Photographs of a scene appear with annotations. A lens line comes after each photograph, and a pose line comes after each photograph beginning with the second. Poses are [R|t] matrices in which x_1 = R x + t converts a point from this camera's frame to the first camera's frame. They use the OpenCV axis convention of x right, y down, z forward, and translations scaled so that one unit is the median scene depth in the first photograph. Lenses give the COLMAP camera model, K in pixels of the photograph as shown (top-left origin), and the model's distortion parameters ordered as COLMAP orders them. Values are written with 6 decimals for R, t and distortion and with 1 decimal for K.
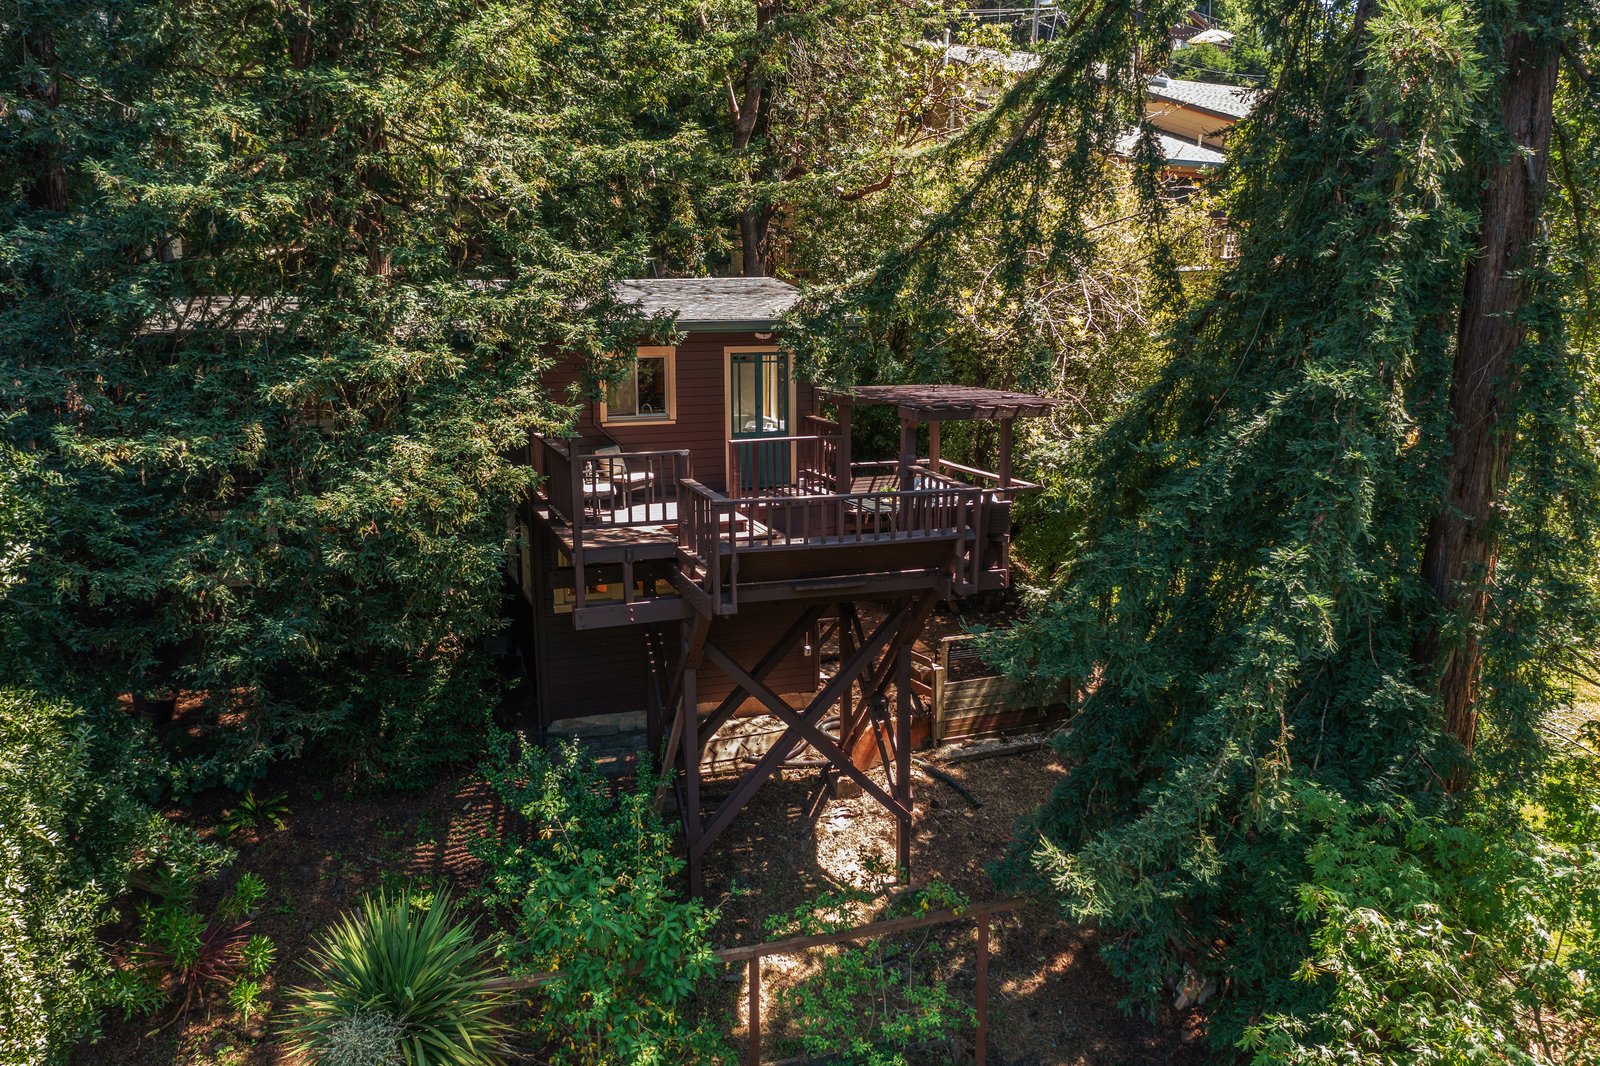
lens RADIAL K [[1220.8, 0, 812.6], [0, 1220.8, 546.1], [0, 0, 1]] dist [-0.011111, -0.007386]
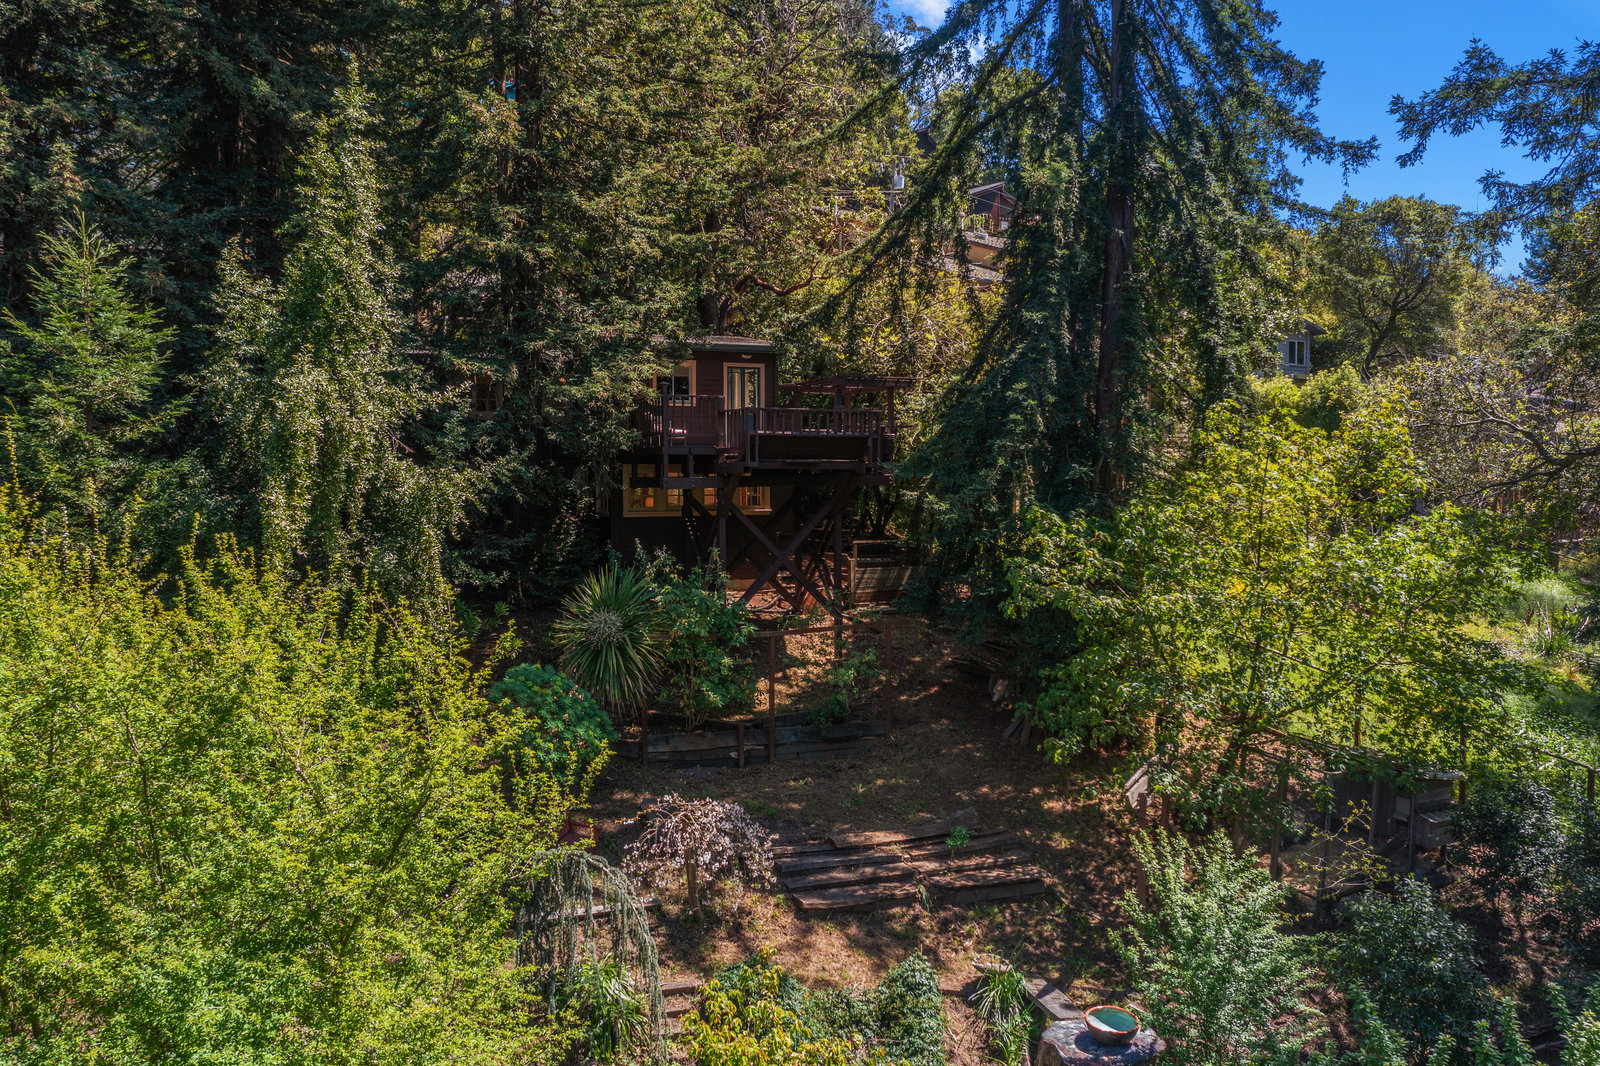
lens RADIAL K [[1220.8, 0, 810.8], [0, 1220.8, 531.7], [0, 0, 1]] dist [-0.011111, -0.007386]
pose [[0.993675, -0.005650, 0.112156, -0.184315], [0.022065, 0.989088, -0.145663, 0.406215], [-0.110109, 0.147216, 0.982956, -0.818704]]
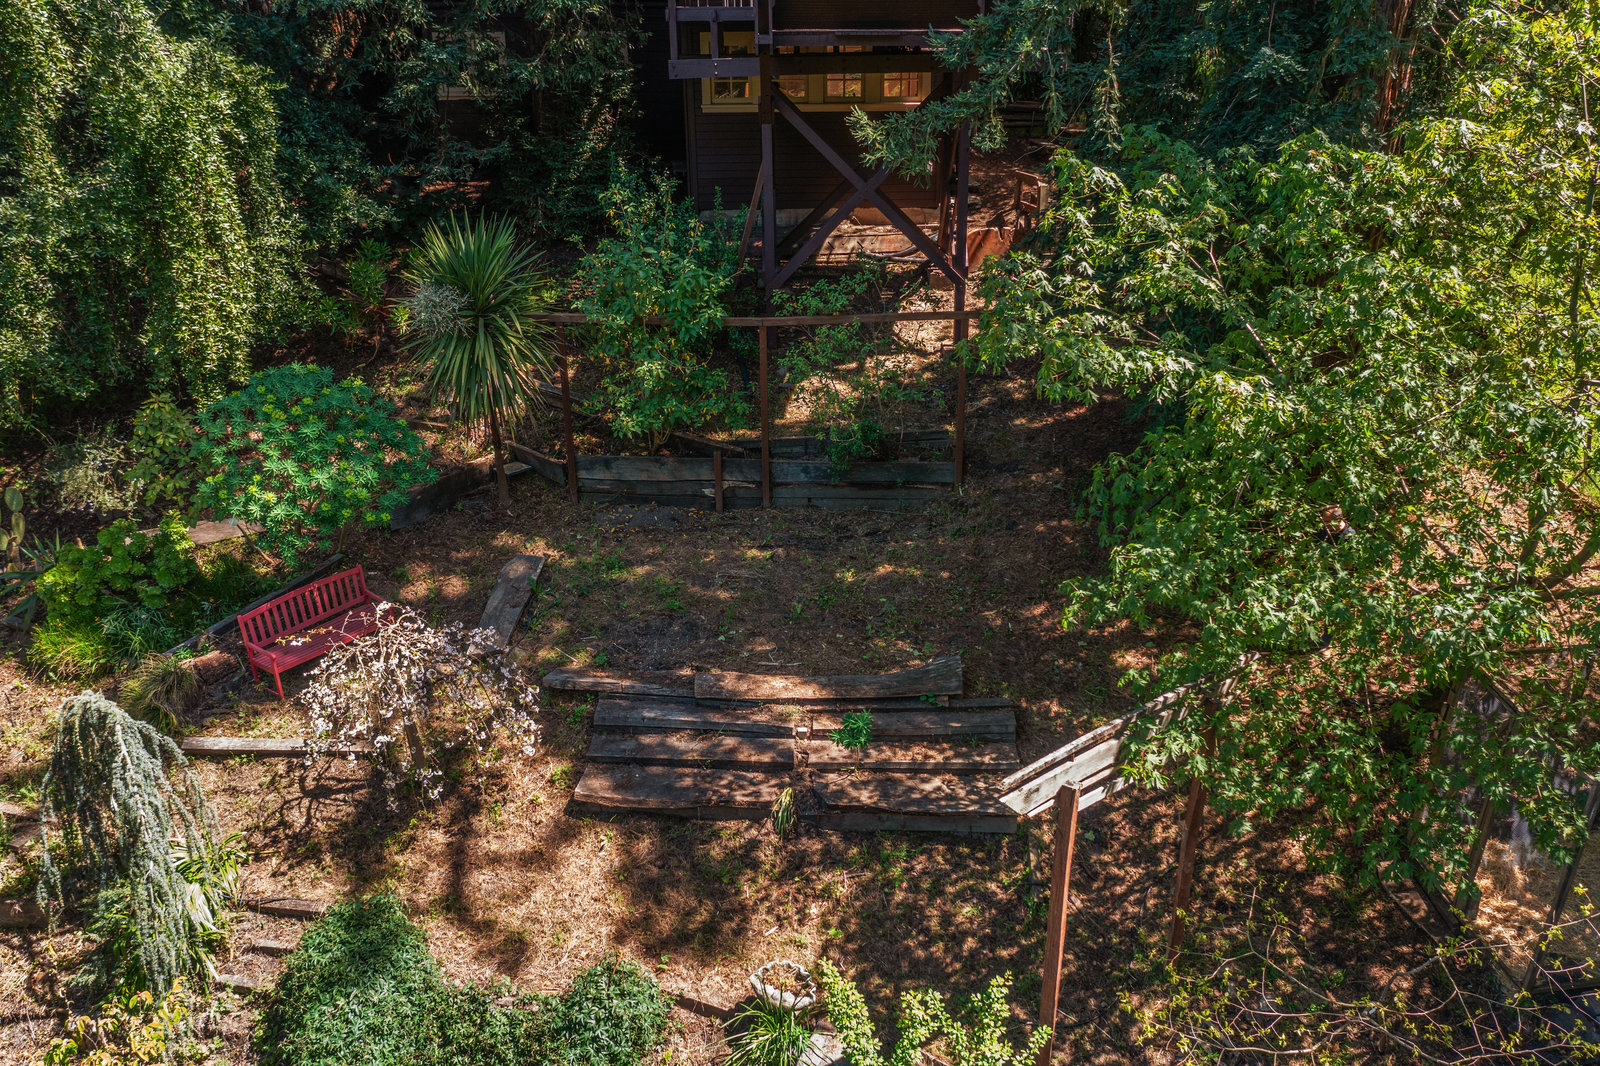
lens RADIAL K [[1220.8, 0, 818.0], [0, 1220.8, 528.9], [0, 0, 1]] dist [-0.011111, -0.007386]
pose [[0.951910, 0.112626, -0.284925, 0.341078], [-0.053677, 0.976905, 0.206822, 0.247565], [0.301638, -0.181582, 0.935971, -0.164612]]
